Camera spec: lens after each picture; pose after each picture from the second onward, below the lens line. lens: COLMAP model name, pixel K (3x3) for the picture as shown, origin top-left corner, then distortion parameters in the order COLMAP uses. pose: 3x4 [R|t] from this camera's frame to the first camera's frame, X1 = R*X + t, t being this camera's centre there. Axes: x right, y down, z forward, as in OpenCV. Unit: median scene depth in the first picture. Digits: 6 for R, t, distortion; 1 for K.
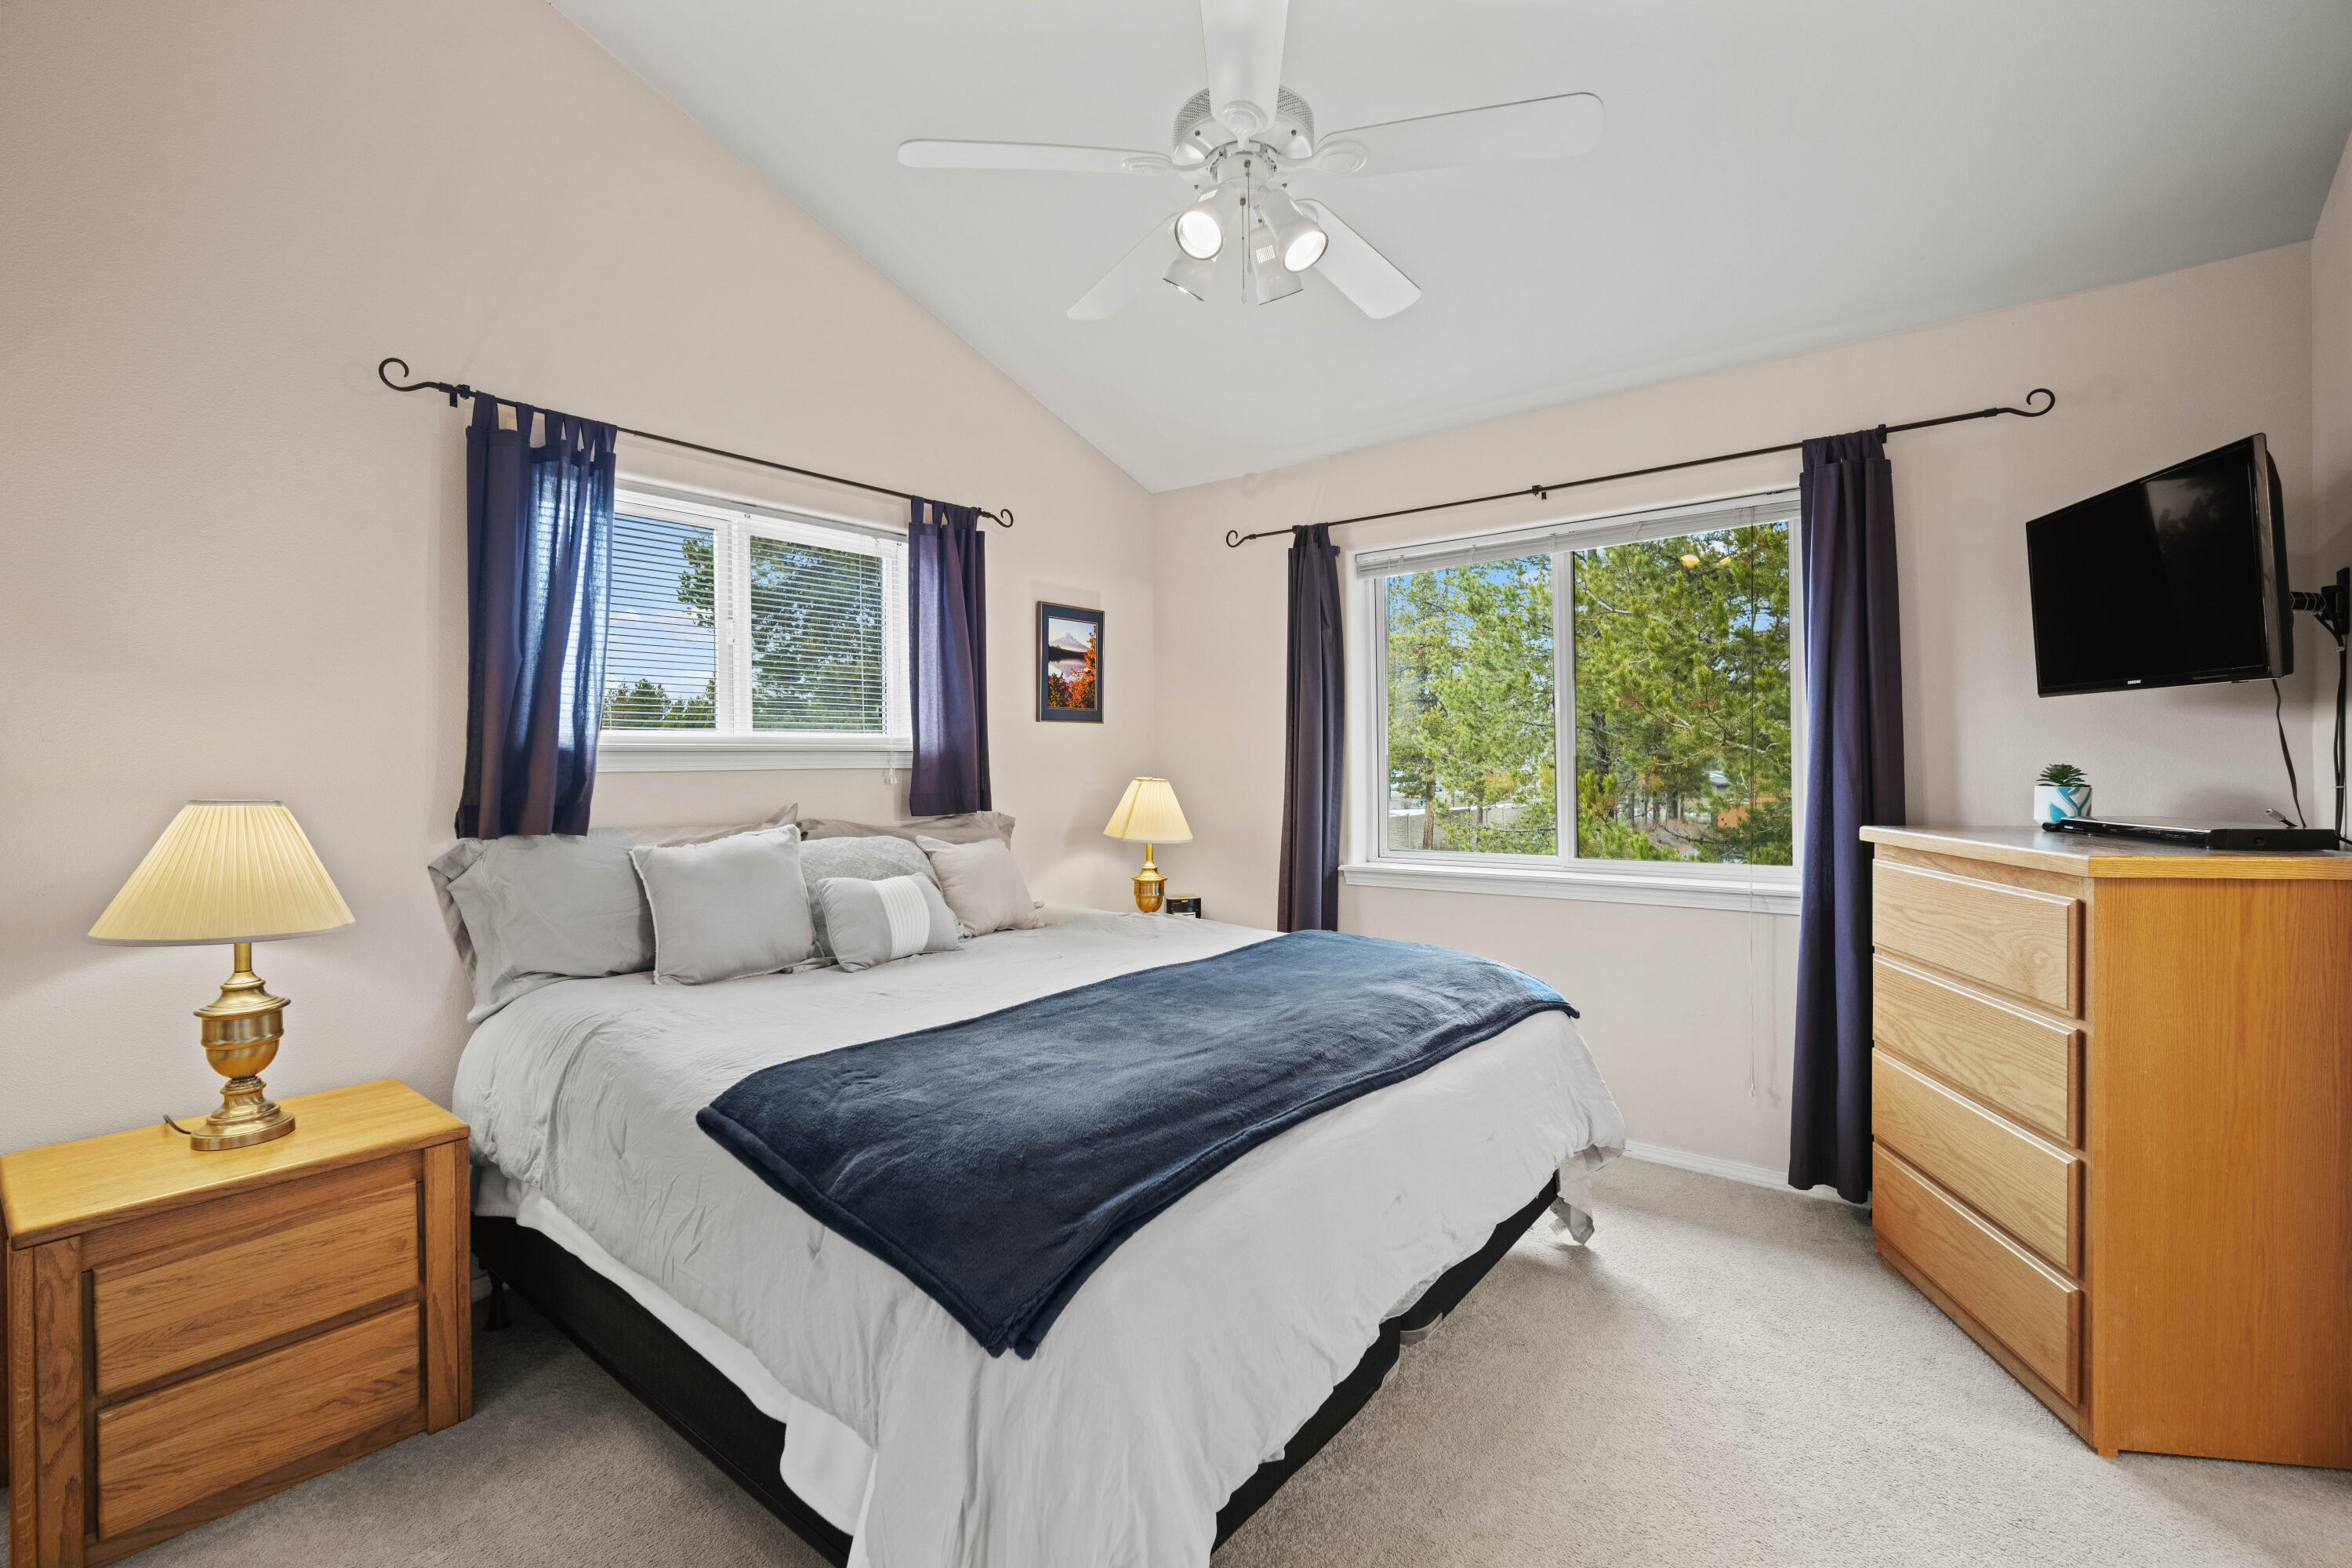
lens RADIAL K [[1030.2, 0, 1181.5], [0, 1030.2, 767.4], [0, 0, 1]] dist [-0.009652, 0.002674]
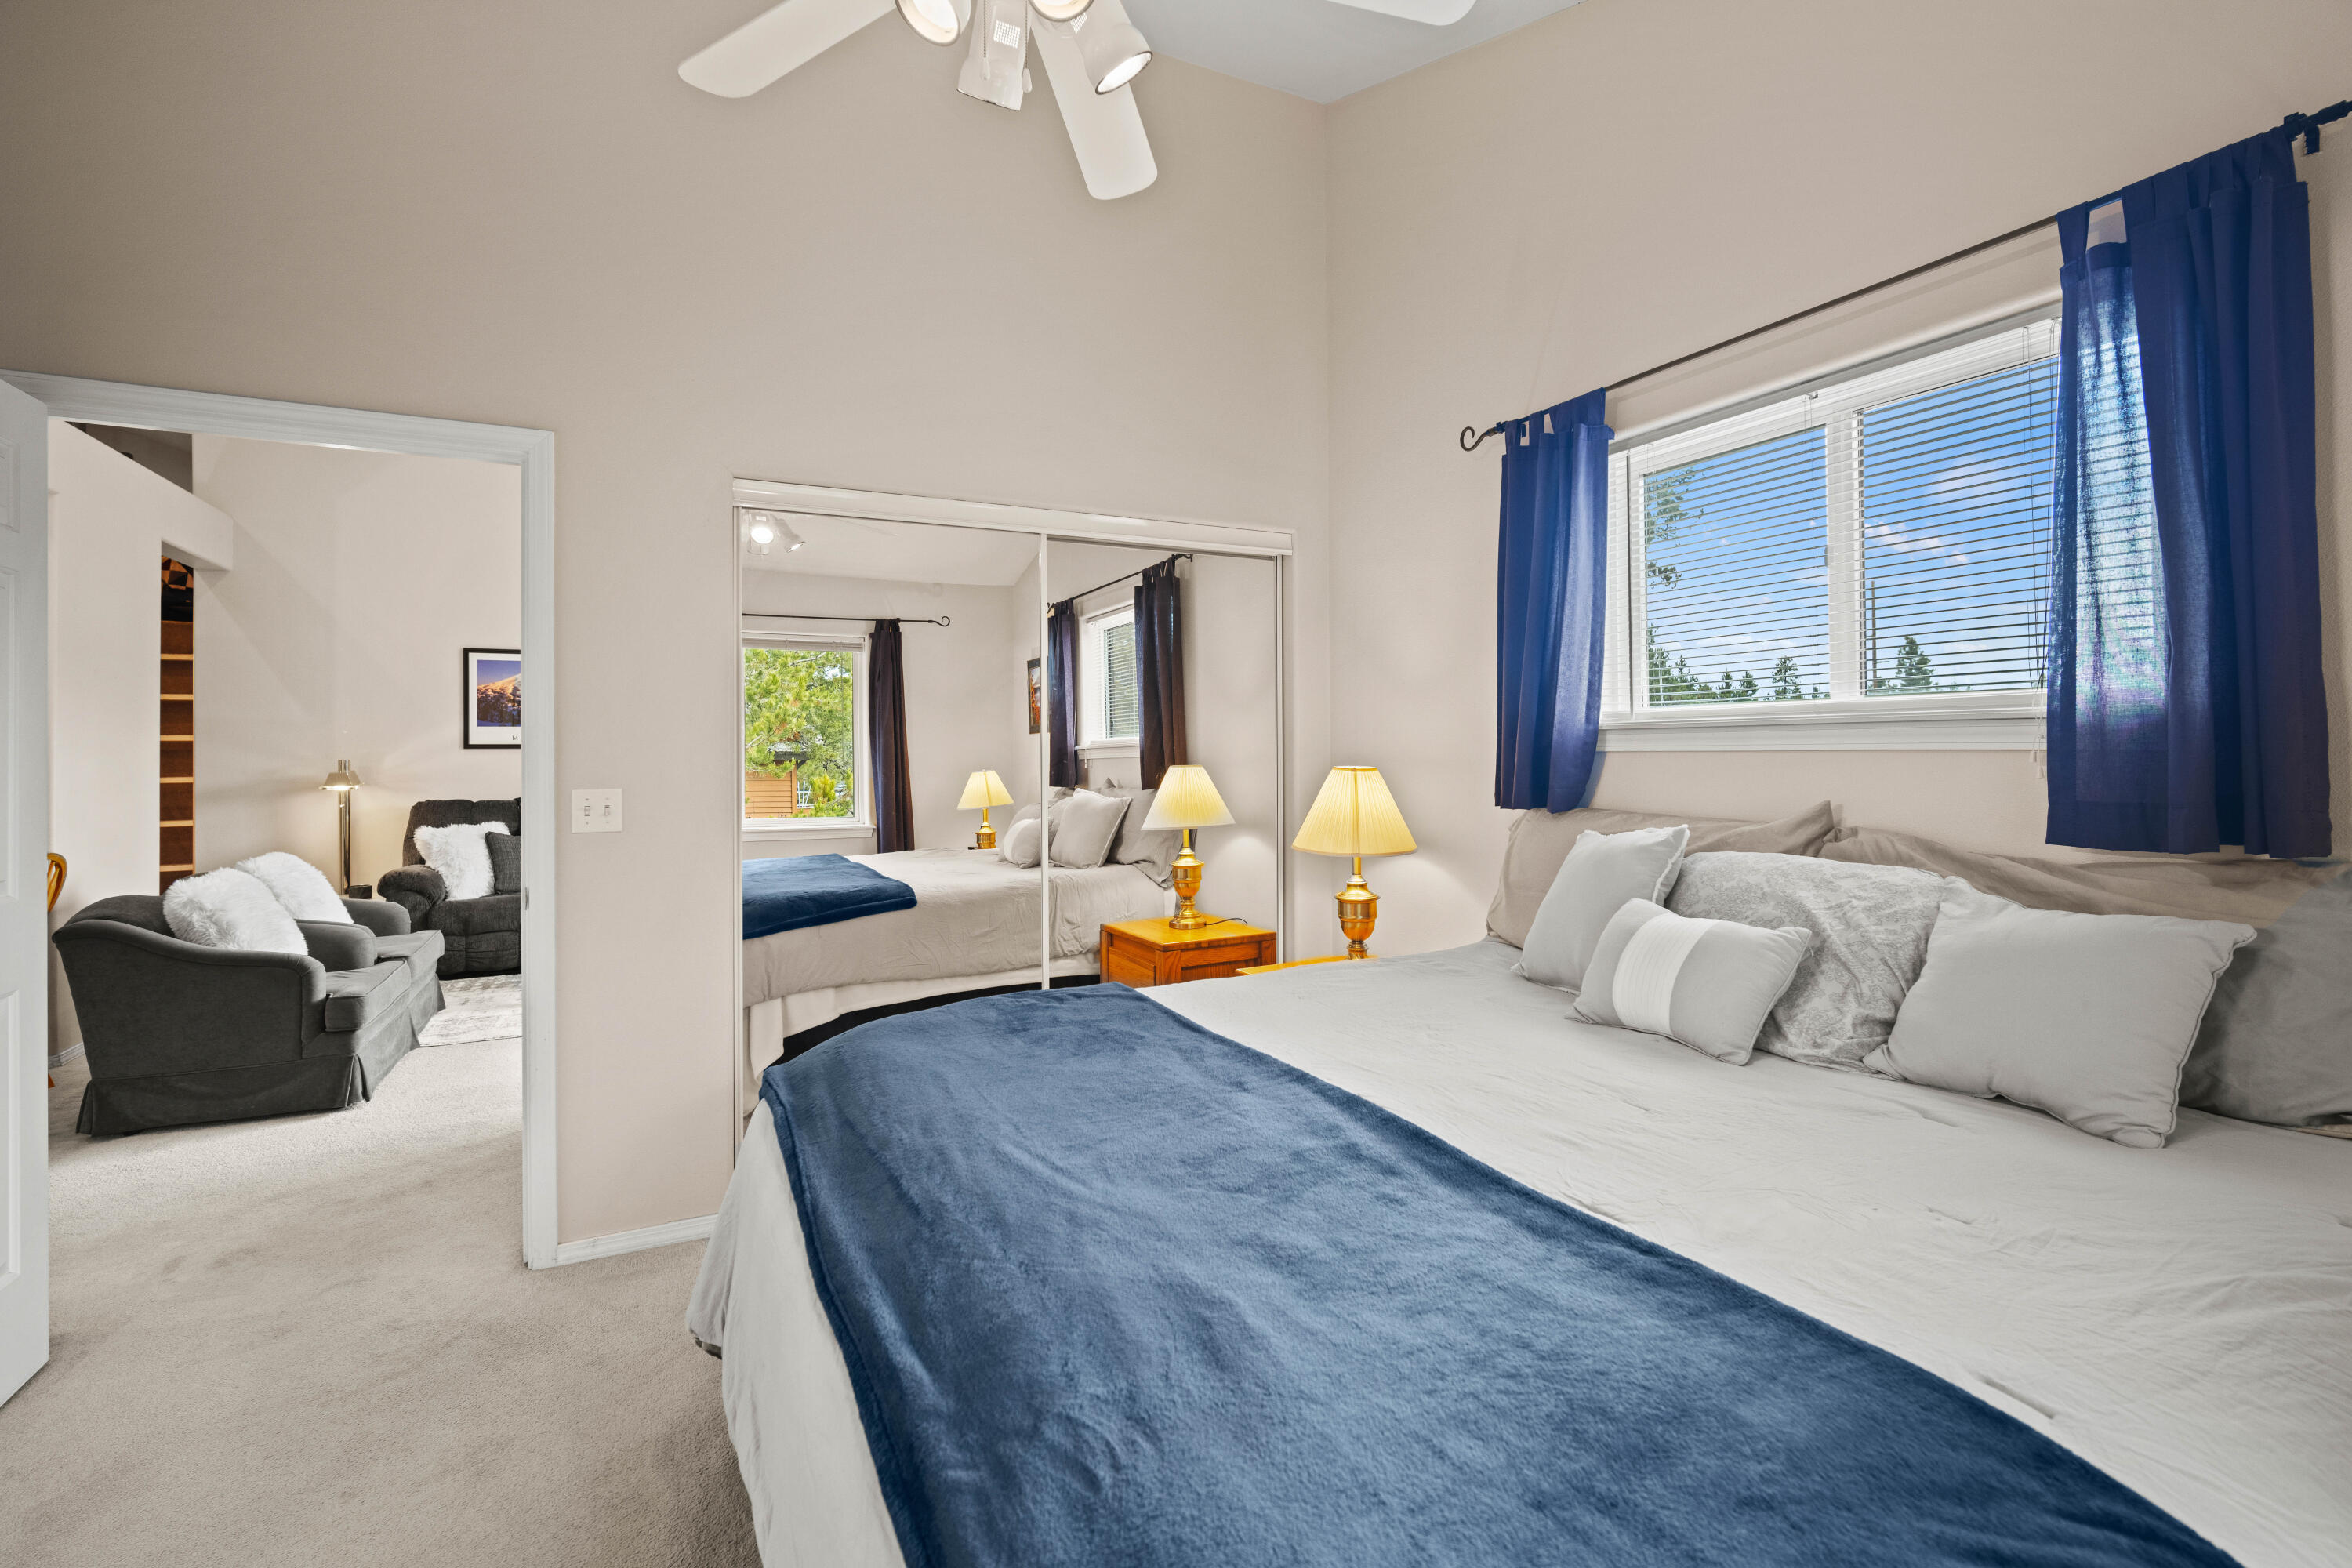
lens RADIAL K [[1030.2, 0, 1166.3], [0, 1030.2, 750.0], [0, 0, 1]] dist [-0.009652, 0.002674]
pose [[-0.423786, 0.015025, -0.905638, 0.485267], [0.009511, 0.999881, 0.012138, -0.012567], [0.905712, -0.003470, -0.423879, 1.032221]]
